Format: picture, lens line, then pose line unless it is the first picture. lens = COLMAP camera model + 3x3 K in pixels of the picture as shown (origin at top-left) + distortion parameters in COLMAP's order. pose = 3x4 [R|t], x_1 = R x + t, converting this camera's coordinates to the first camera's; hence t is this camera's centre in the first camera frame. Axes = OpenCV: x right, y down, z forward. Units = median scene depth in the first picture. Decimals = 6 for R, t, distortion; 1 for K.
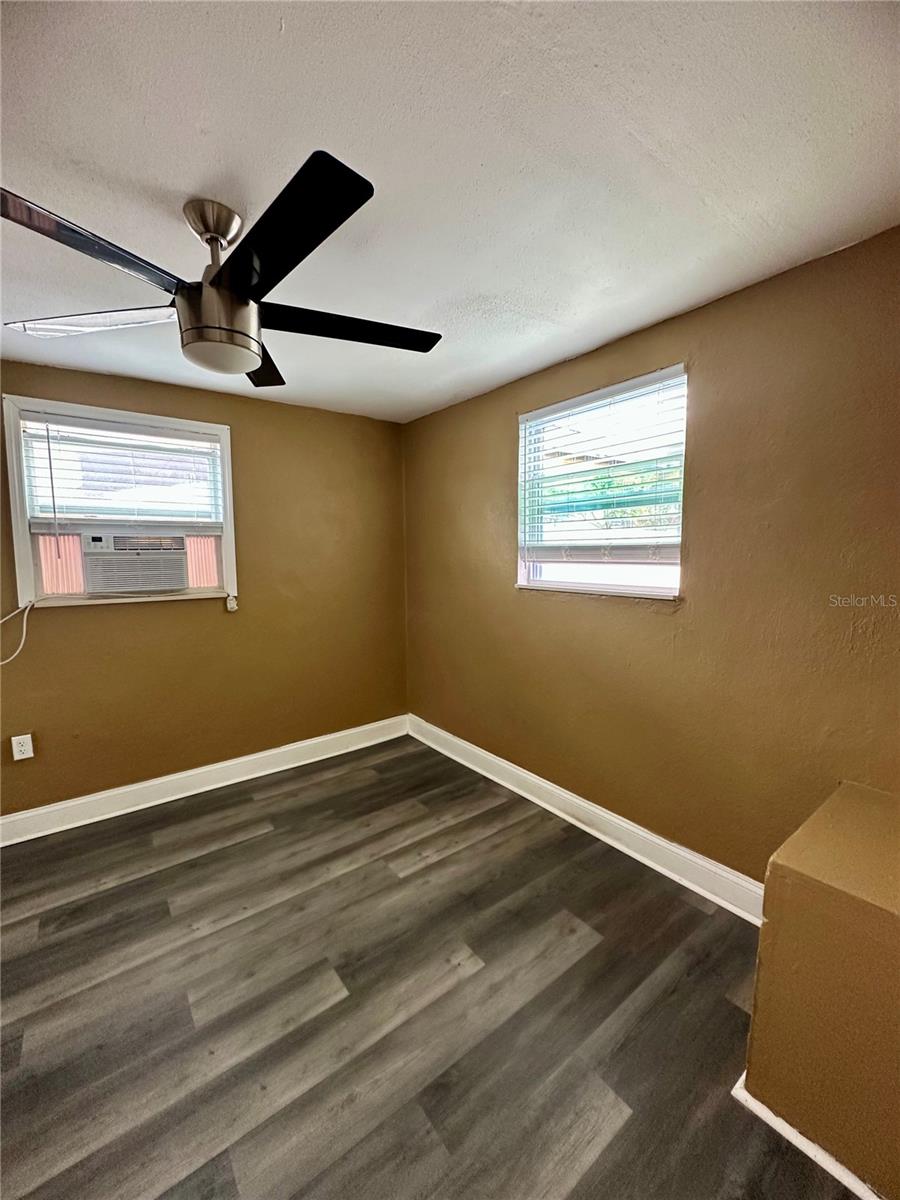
lens RADIAL K [[482.2, 0, 444.9], [0, 482.2, 599.0], [0, 0, 1]] dist [-0.002580, -0.000262]
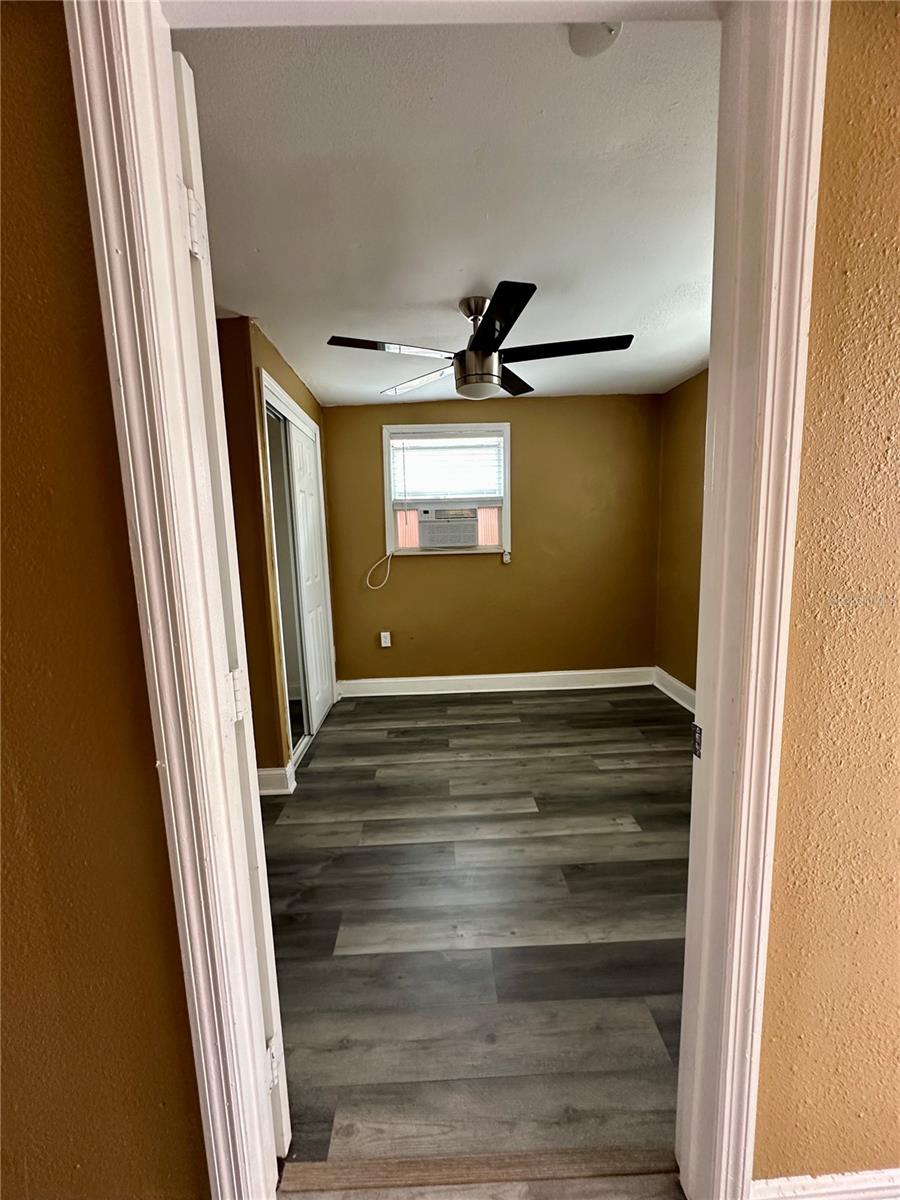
lens RADIAL K [[482.2, 0, 444.9], [0, 482.2, 599.0], [0, 0, 1]] dist [-0.002580, -0.000262]
pose [[0.809283, 0.066218, -0.583674, 0.263362], [-0.036513, 0.997375, 0.062527, 0.059159], [0.586283, -0.029290, 0.809577, -0.237132]]
